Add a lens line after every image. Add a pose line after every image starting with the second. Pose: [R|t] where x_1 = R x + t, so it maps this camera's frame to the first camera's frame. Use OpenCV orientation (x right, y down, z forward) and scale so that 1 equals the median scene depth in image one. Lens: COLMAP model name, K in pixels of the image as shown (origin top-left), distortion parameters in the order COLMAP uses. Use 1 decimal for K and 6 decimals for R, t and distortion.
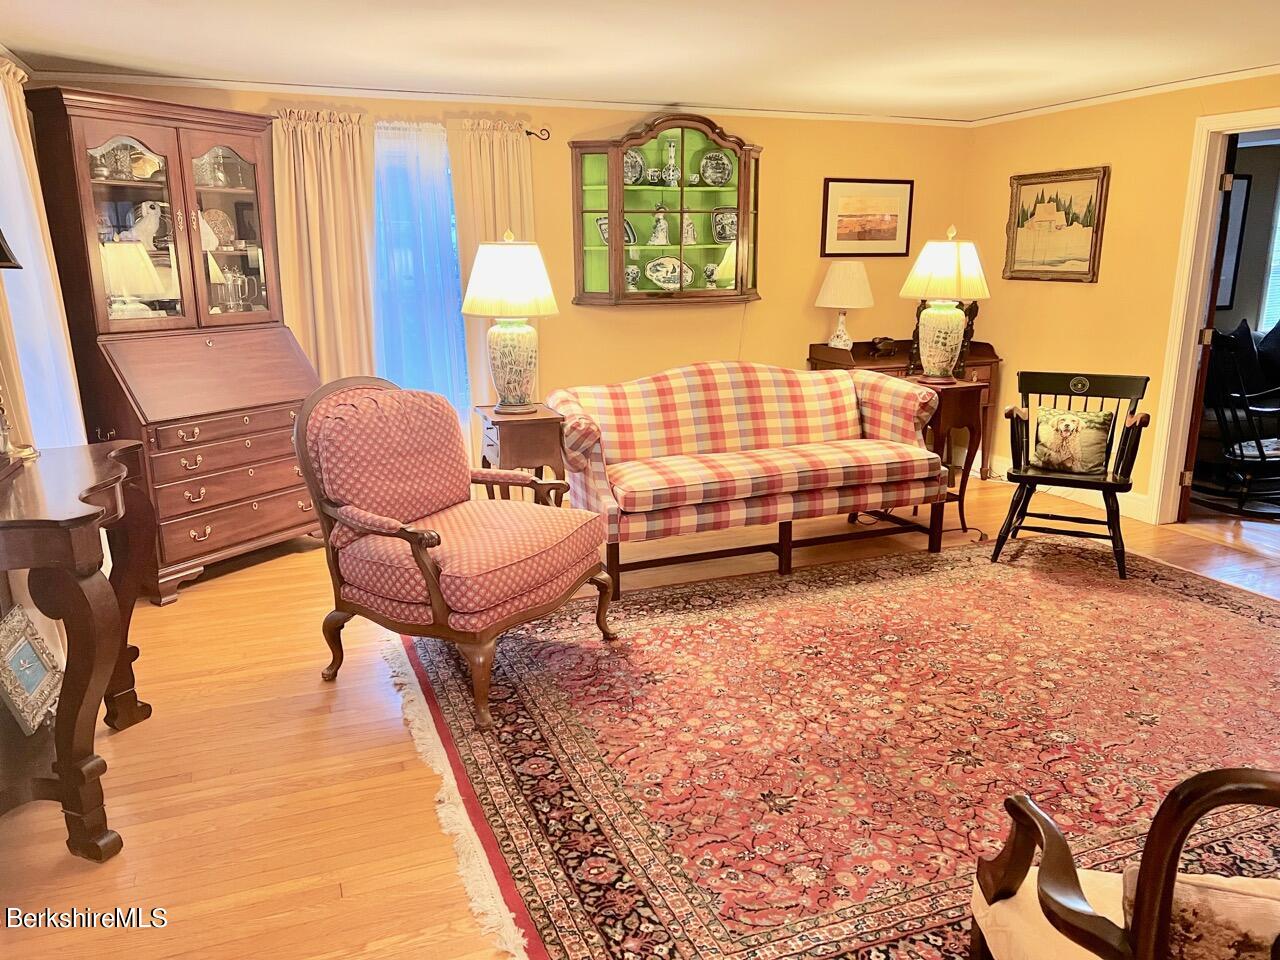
lens RADIAL K [[958.2, 0, 629.9], [0, 958.2, 481.3], [0, 0, 1]] dist [0.057544, -0.060465]
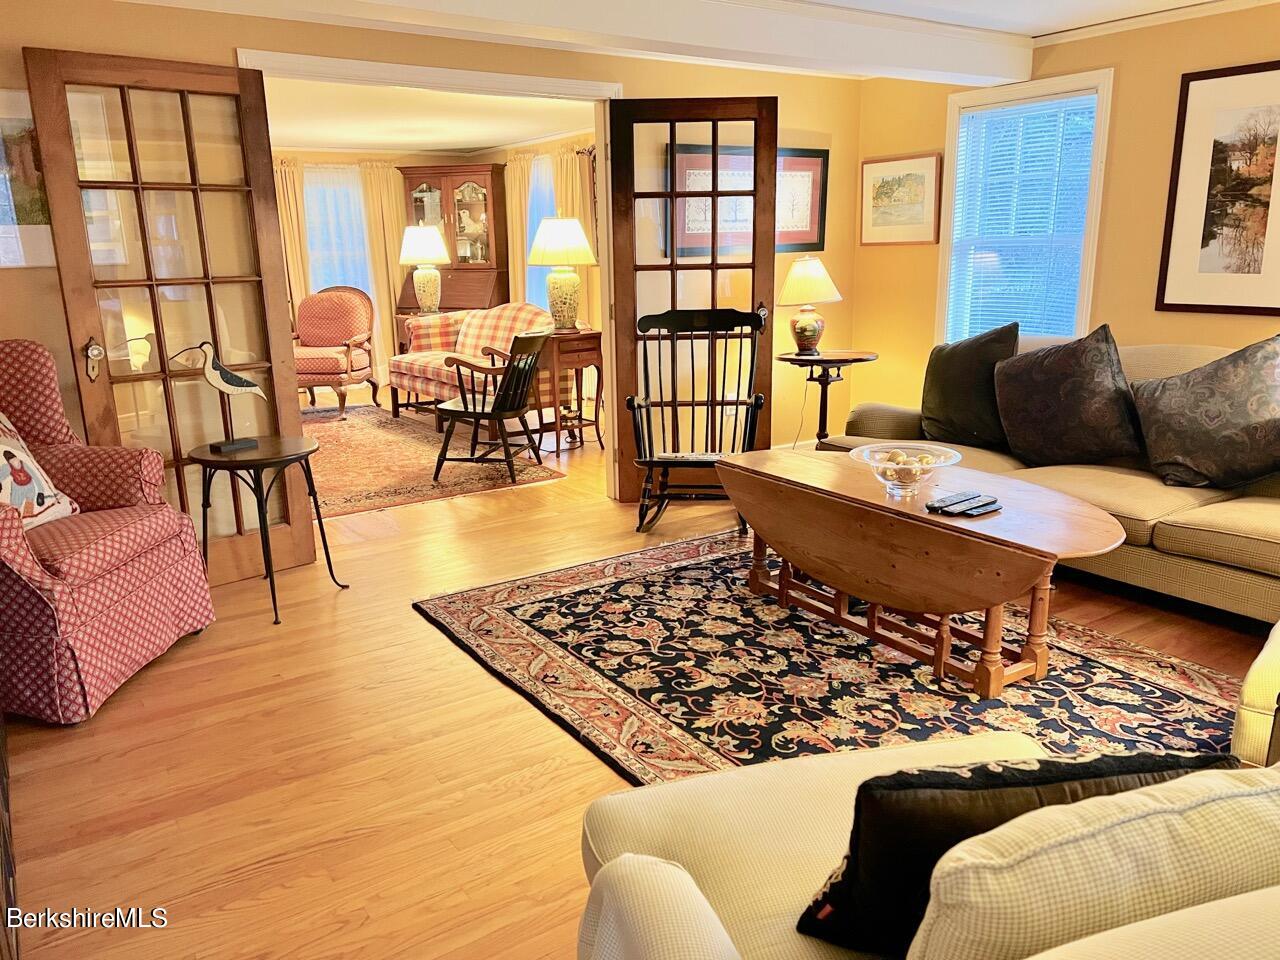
lens RADIAL K [[958.2, 0, 639.8], [0, 958.2, 482.0], [0, 0, 1]] dist [0.057544, -0.060465]
pose [[0.223180, 0.238324, -0.945194, 1.871339], [-0.202129, 0.959891, 0.194303, -0.212442], [0.953590, 0.147686, 0.262400, 0.948552]]
